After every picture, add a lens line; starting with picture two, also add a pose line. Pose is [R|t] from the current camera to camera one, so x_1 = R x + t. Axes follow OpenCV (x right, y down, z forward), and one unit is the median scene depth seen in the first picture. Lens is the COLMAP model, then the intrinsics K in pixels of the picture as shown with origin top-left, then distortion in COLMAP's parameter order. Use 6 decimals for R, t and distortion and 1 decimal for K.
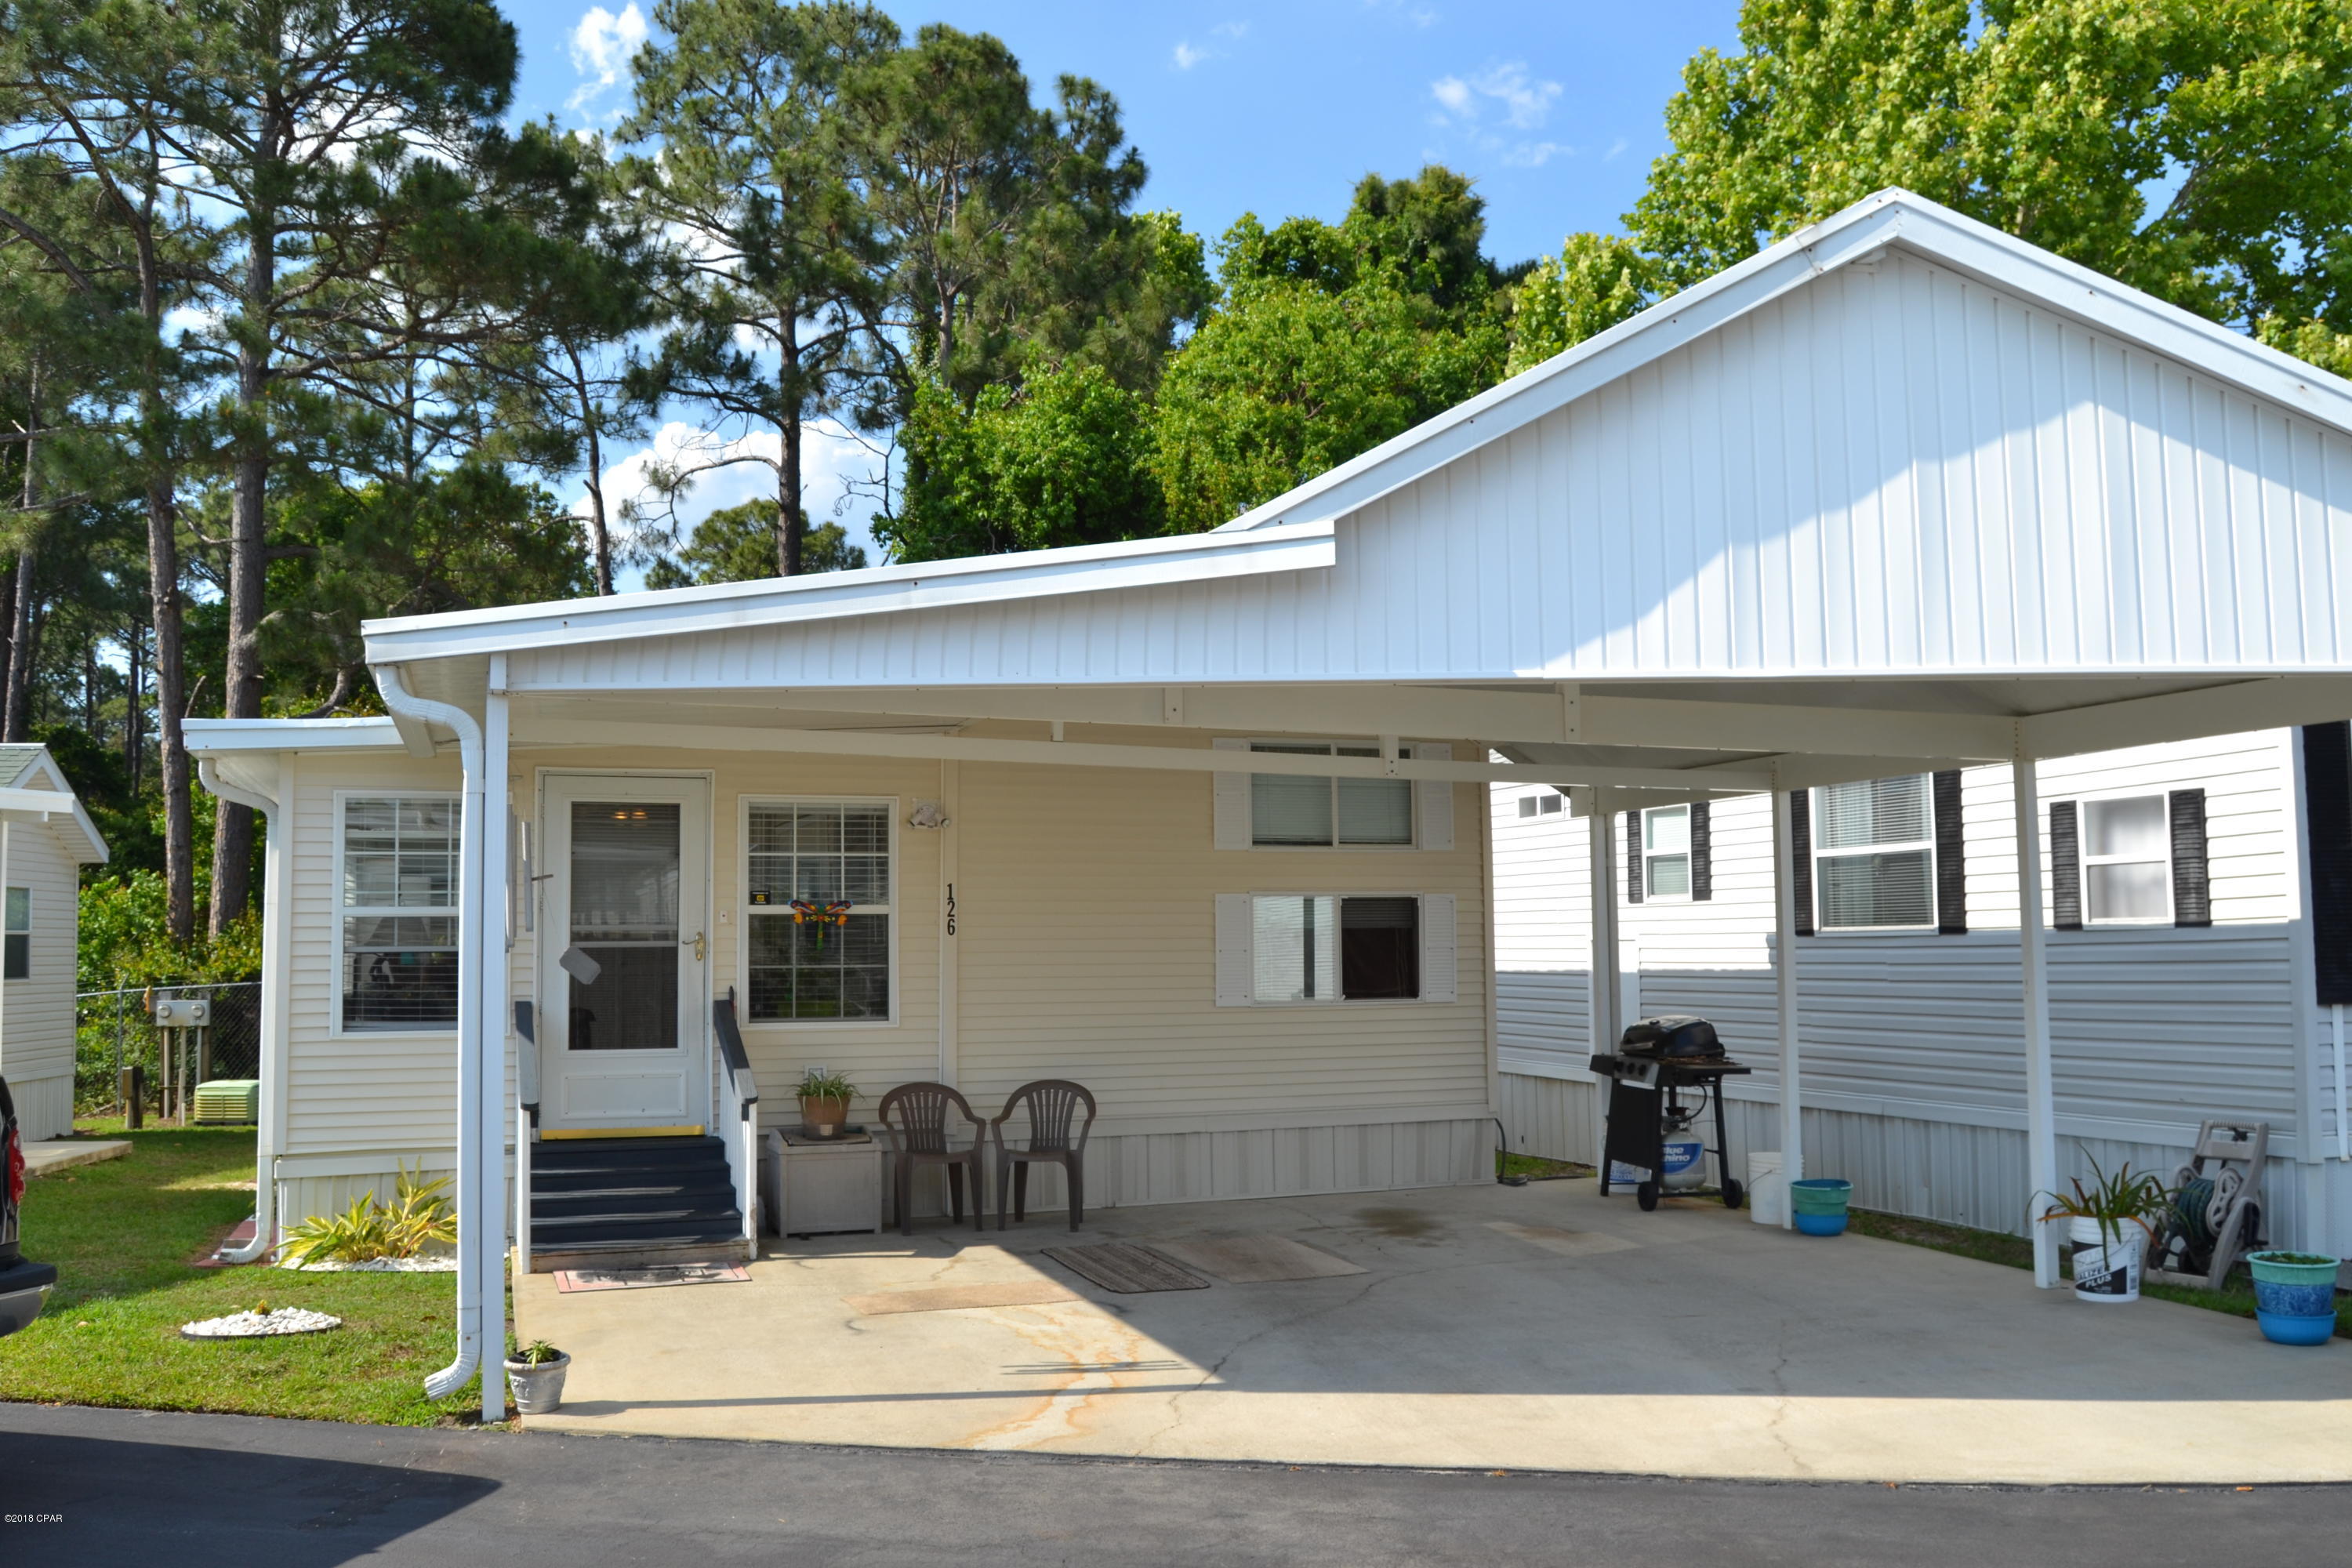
lens RADIAL K [[2026.0, 0, 1176.0], [0, 2026.0, 784.0], [0, 0, 1]] dist [-0.094708, -0.001014]
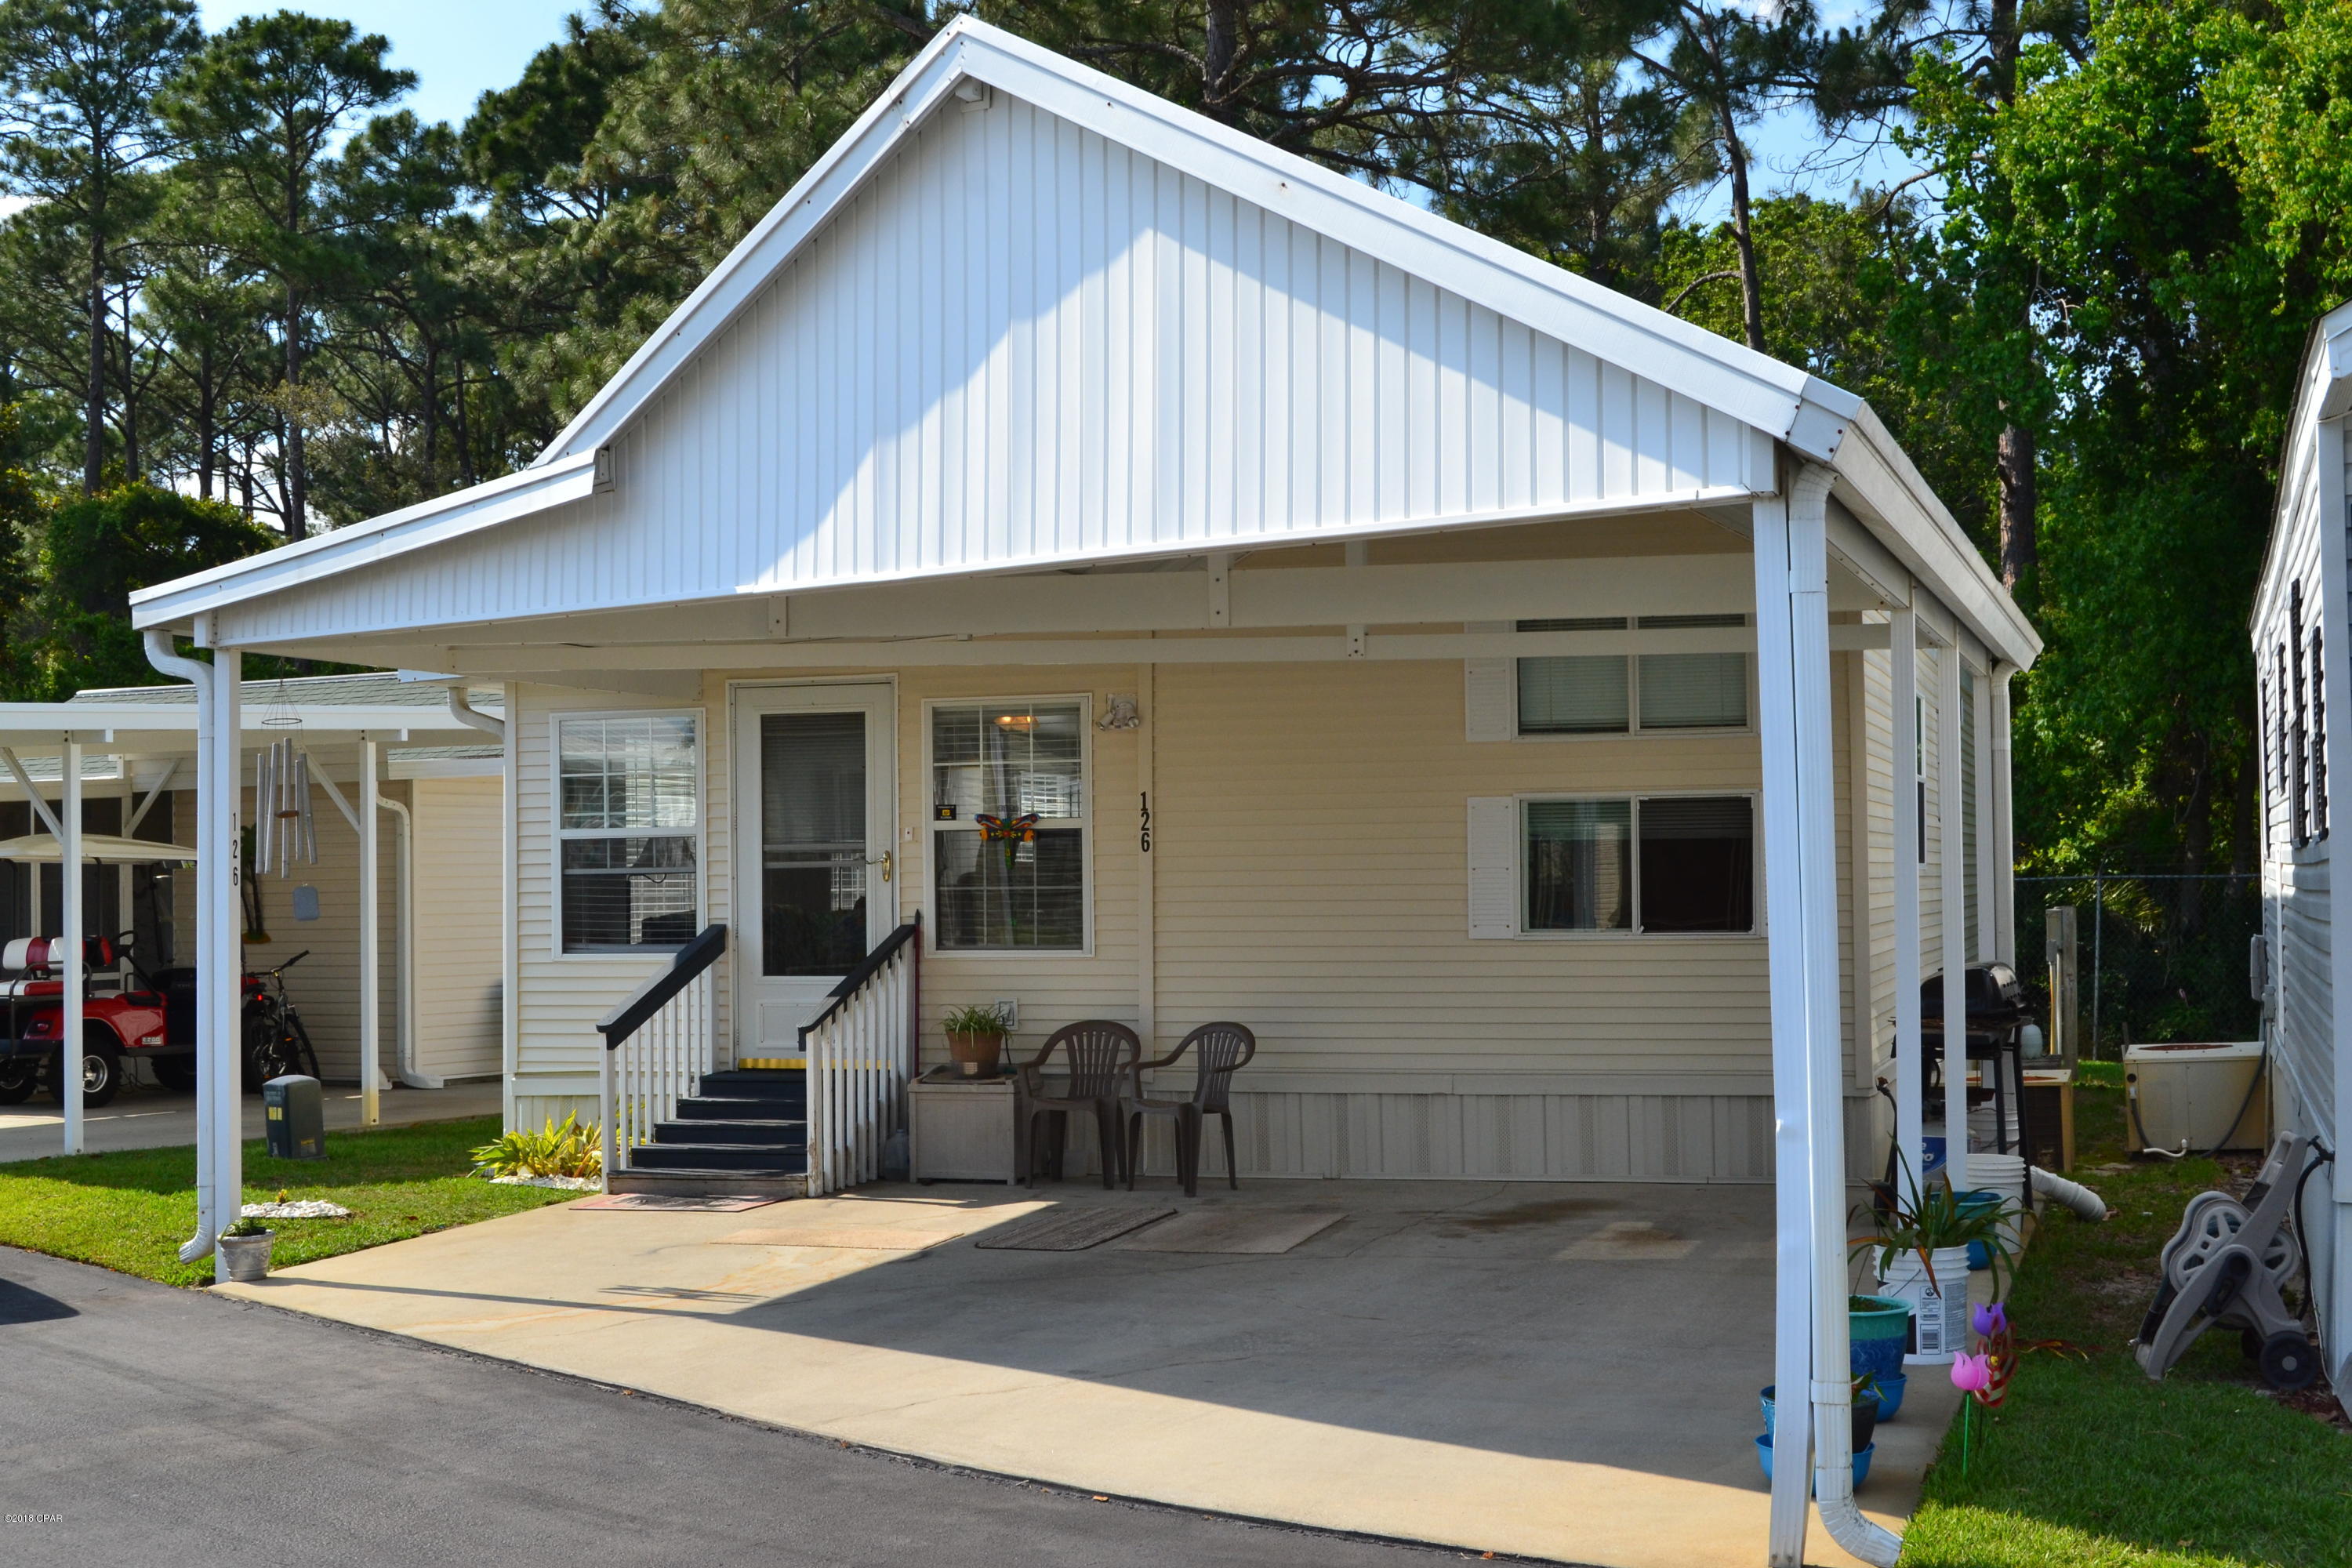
lens RADIAL K [[3006.8, 0, 1176.0], [0, 3006.8, 784.0], [0, 0, 1]] dist [-0.186143, 0.816920]
pose [[0.796948, -0.017918, -0.603782, 0.716496], [0.053020, 0.997777, 0.040372, -0.005431], [0.601716, -0.064187, 0.796127, -0.009902]]
